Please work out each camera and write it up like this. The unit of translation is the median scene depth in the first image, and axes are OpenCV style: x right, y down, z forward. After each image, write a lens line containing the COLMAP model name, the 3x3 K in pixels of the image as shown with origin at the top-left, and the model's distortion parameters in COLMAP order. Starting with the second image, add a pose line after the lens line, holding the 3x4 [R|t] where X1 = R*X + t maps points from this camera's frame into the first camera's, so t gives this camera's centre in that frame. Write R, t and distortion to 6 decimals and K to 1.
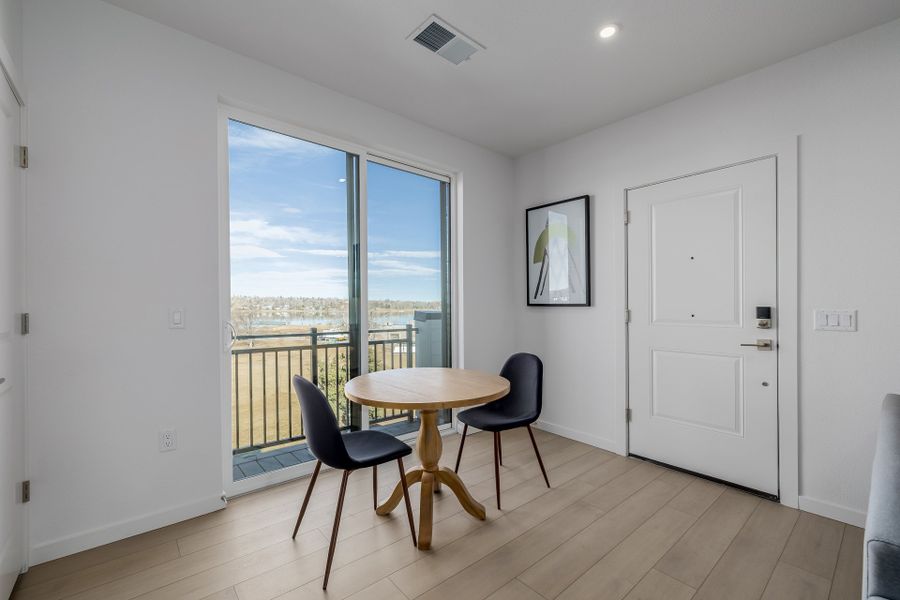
lens RADIAL K [[380.9, 0, 449.2], [0, 380.9, 304.0], [0, 0, 1]] dist [0.003196, 0.000404]
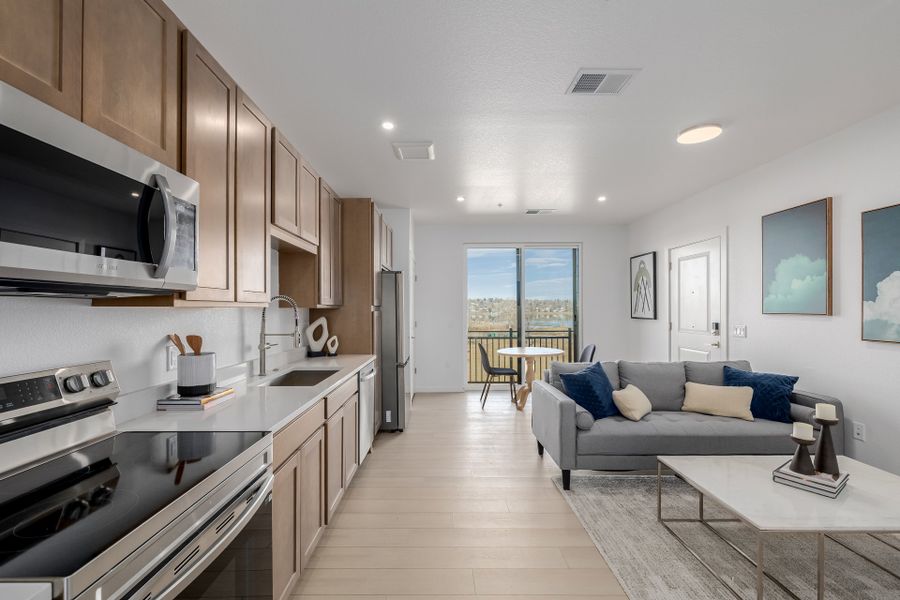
lens RADIAL K [[376.3, 0, 449.3], [0, 376.3, 309.2], [0, 0, 1]] dist [-0.007053, 0.000525]
pose [[0.768911, -0.007149, -0.639315, 0.769395], [0.012243, 0.999919, 0.003542, -0.059070], [0.639238, -0.010551, 0.768937, -0.860468]]
